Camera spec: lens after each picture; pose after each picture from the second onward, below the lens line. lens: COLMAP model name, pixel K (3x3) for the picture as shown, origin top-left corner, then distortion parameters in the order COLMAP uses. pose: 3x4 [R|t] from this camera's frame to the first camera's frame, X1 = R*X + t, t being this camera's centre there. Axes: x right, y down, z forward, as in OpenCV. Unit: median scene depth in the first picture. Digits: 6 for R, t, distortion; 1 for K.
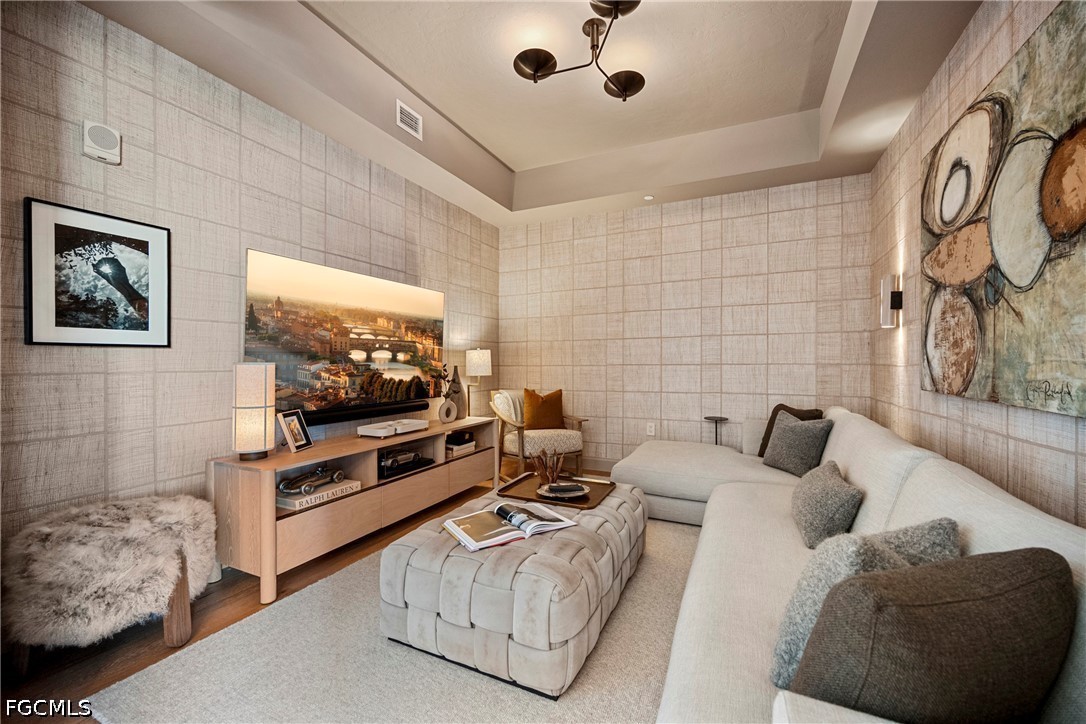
lens RADIAL K [[434.6, 0, 543.0], [0, 434.6, 362.0], [0, 0, 1]] dist [-0.000297, 0.000406]
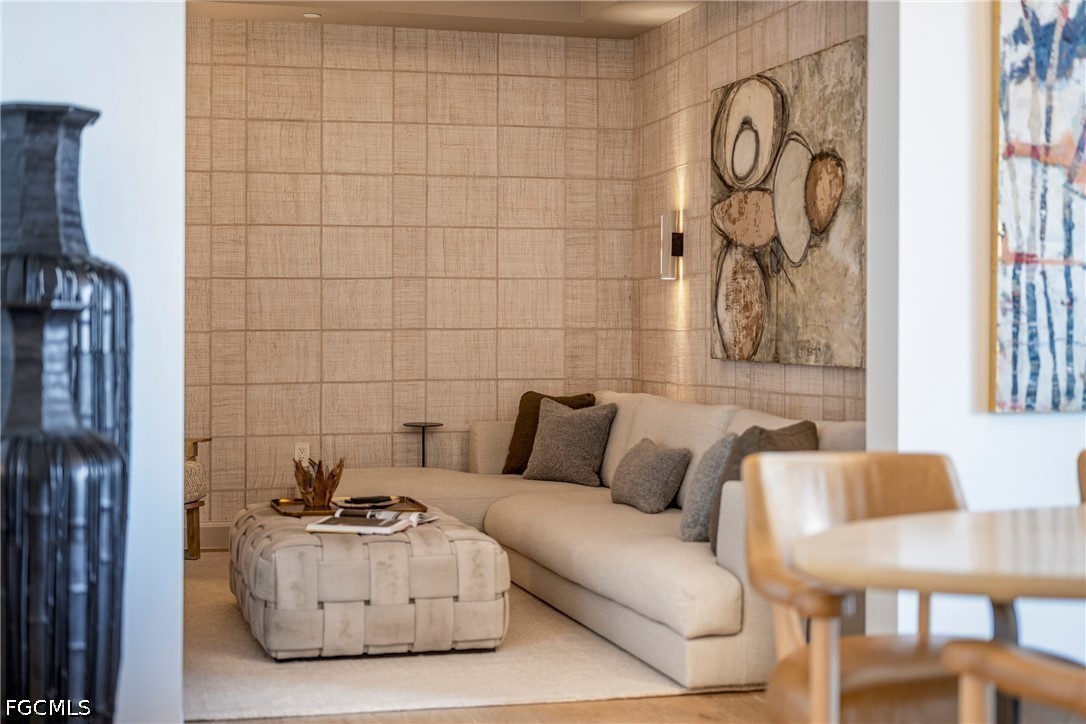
lens RADIAL K [[1584.4, 0, 542.3], [0, 1584.4, 313.2], [0, 0, 1]] dist [-0.001452, -0.003268]
pose [[0.768475, 0.006005, 0.639852, -1.138852], [-0.001611, 0.999971, -0.007451, -0.000521], [-0.639878, 0.004695, 0.768462, -0.976865]]
